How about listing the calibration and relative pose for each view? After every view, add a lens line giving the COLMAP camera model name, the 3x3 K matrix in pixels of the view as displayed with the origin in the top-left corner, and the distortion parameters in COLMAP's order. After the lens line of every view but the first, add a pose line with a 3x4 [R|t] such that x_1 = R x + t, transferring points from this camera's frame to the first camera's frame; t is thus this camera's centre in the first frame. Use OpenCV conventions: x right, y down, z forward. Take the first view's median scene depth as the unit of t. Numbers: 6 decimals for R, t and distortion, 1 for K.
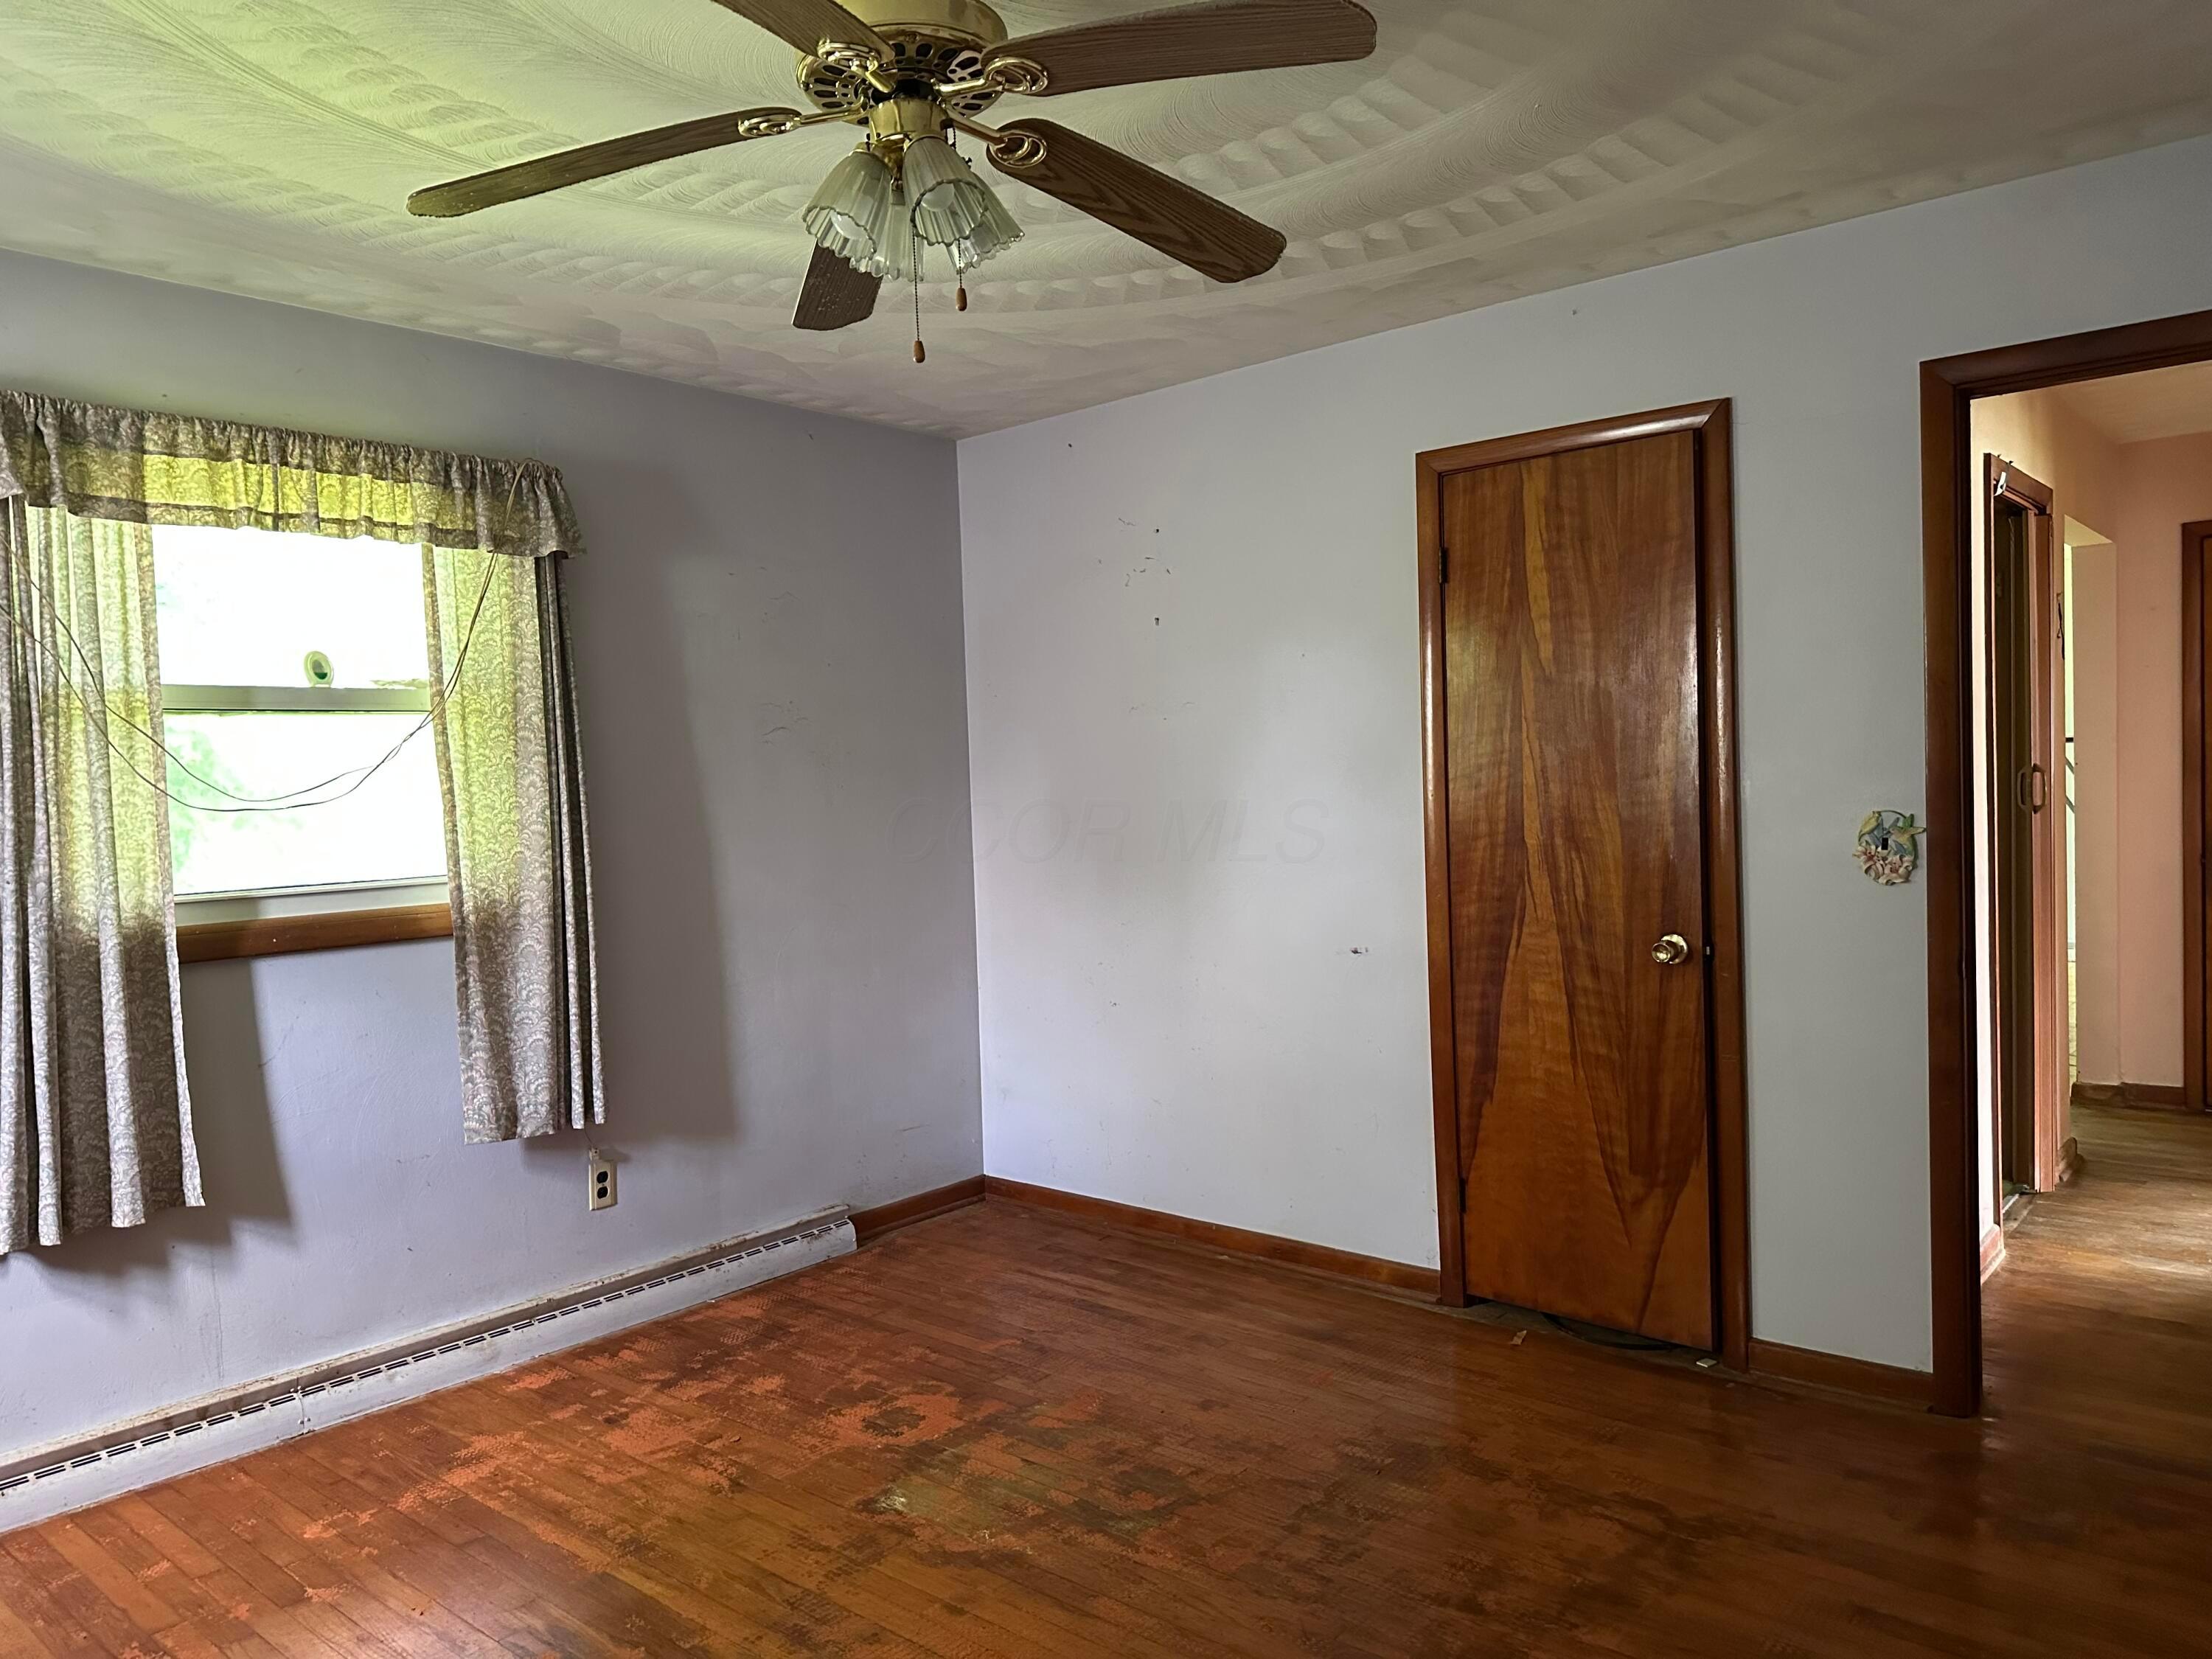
lens RADIAL K [[1548.3, 0, 1106.0], [0, 1548.3, 829.5], [0, 0, 1]] dist [-0.006199, 0.000941]
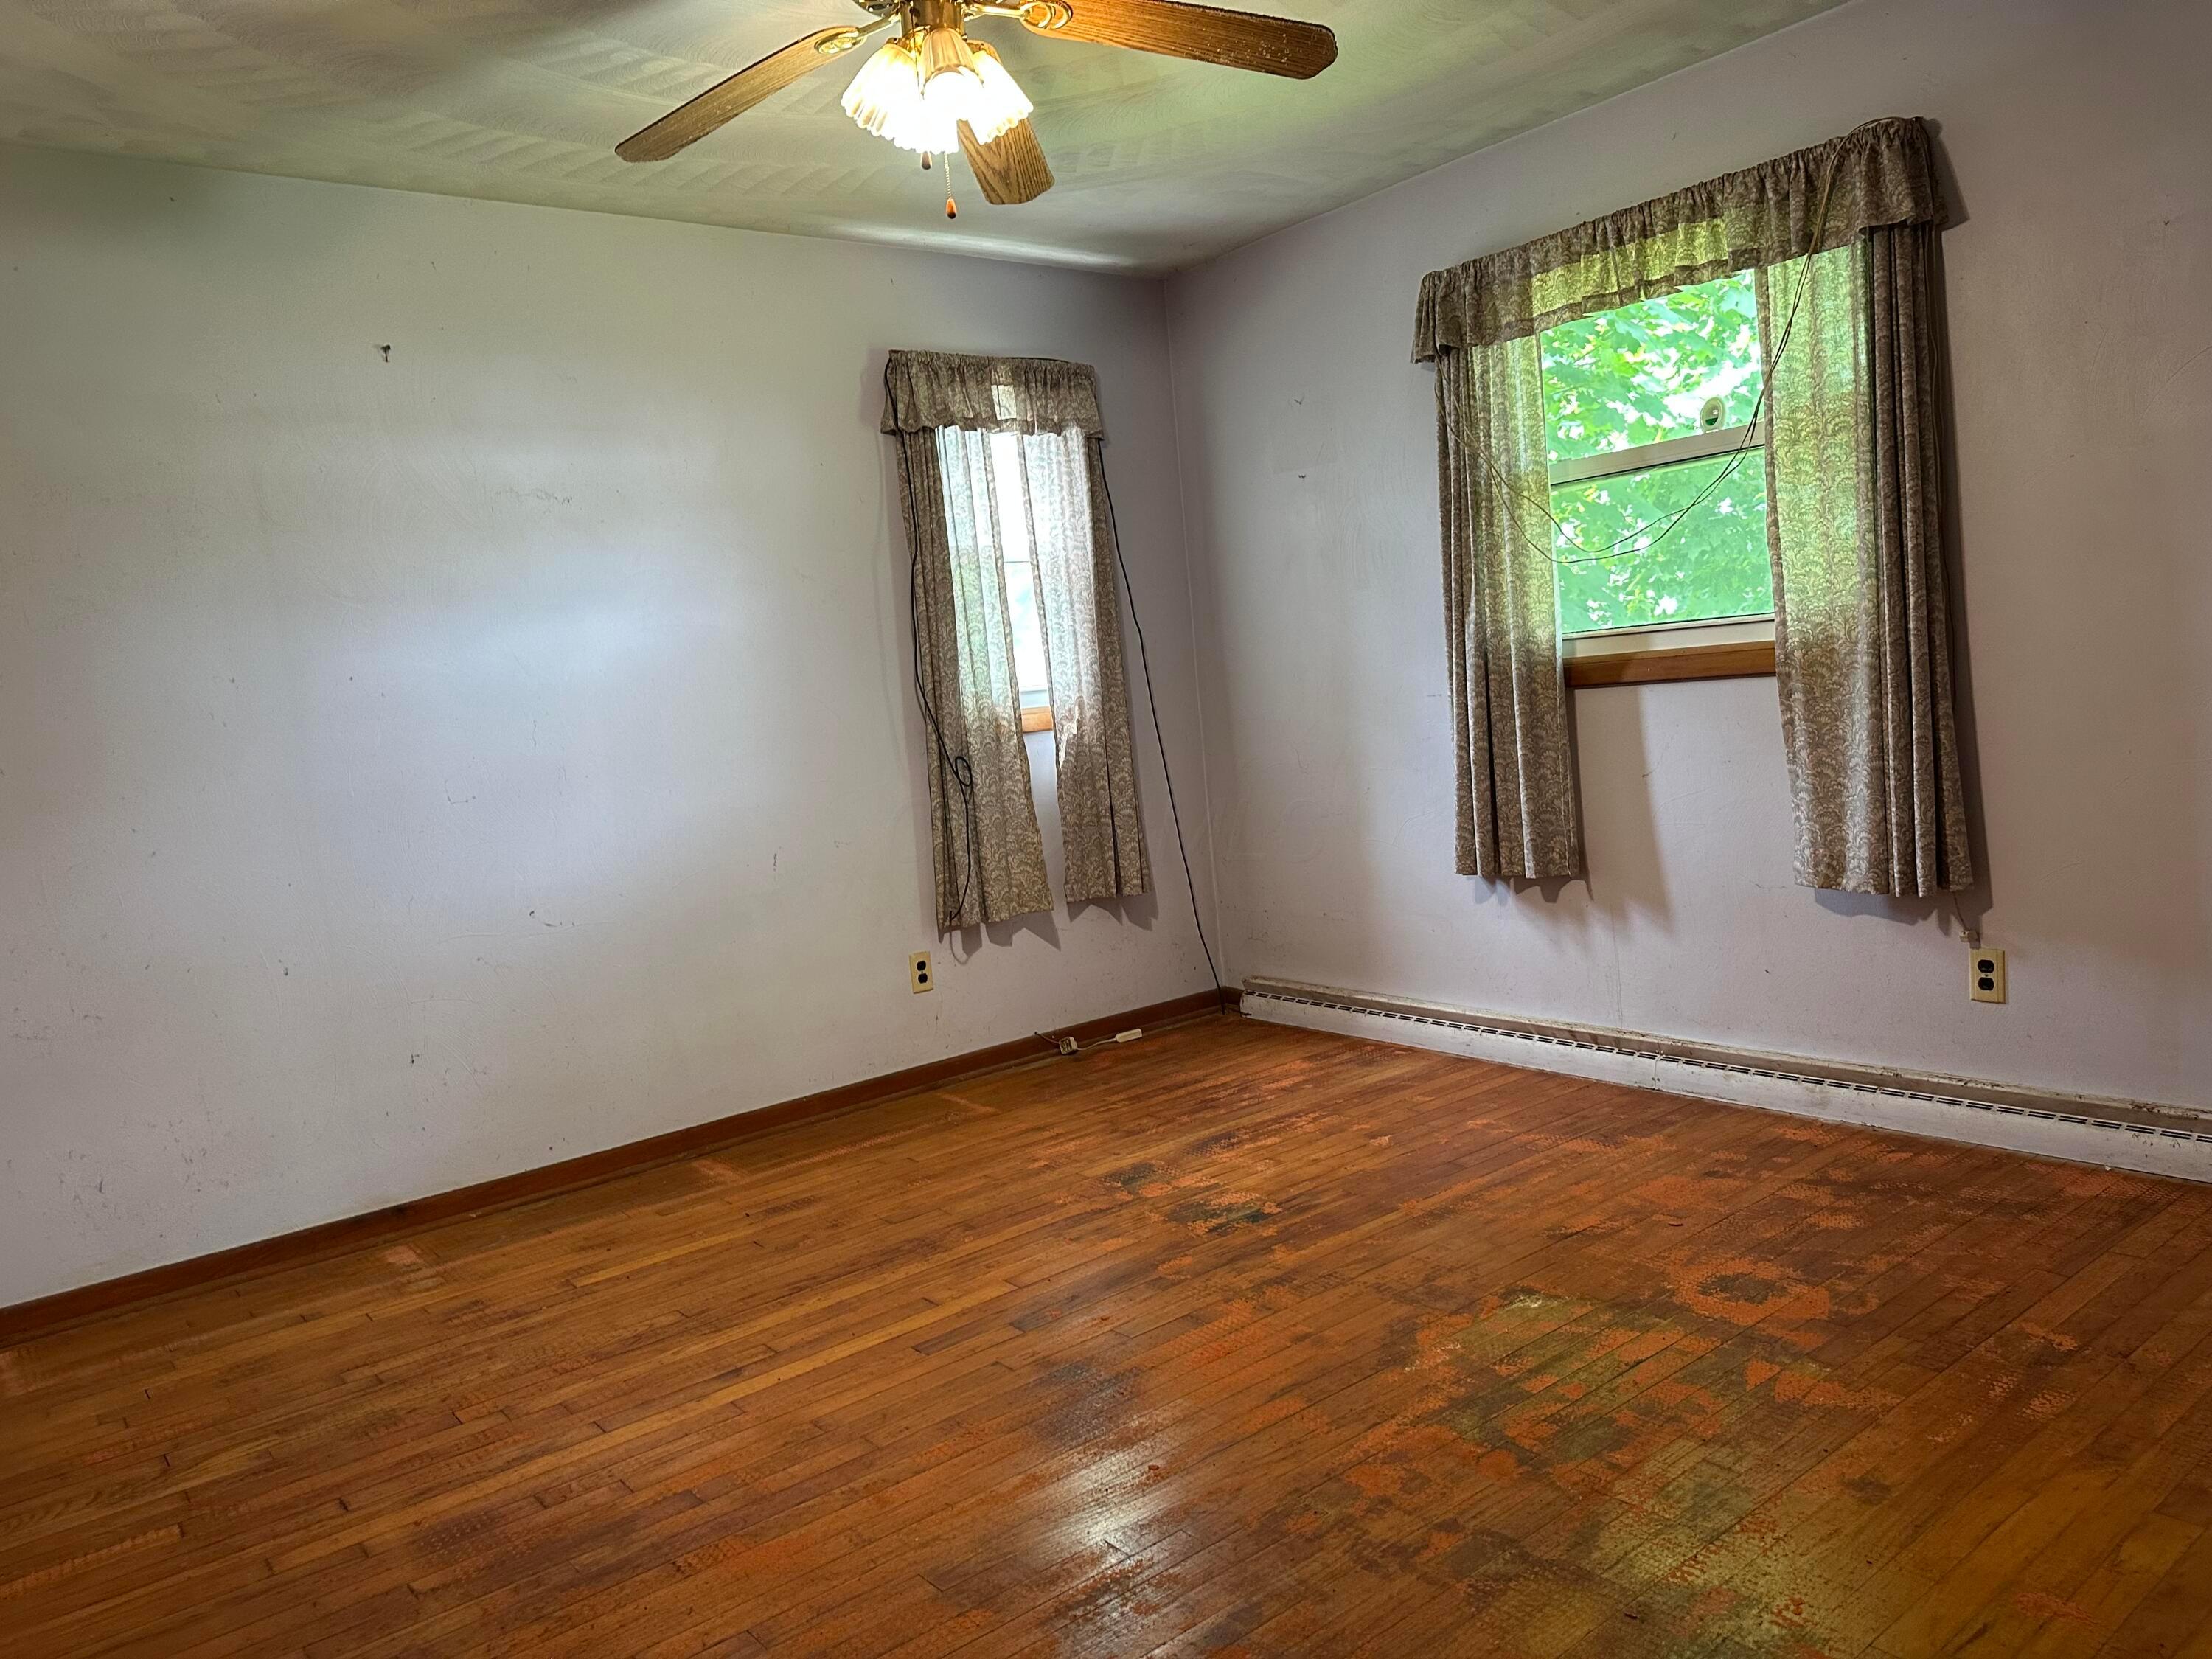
lens RADIAL K [[1570.1, 0, 1106.0], [0, 1570.1, 829.5], [0, 0, 1]] dist [0.029347, 0.000586]
pose [[-0.196013, 0.143925, -0.969982, 0.679193], [0.062506, 0.988993, 0.134114, 0.006497], [0.978607, -0.034341, -0.202852, 0.809723]]
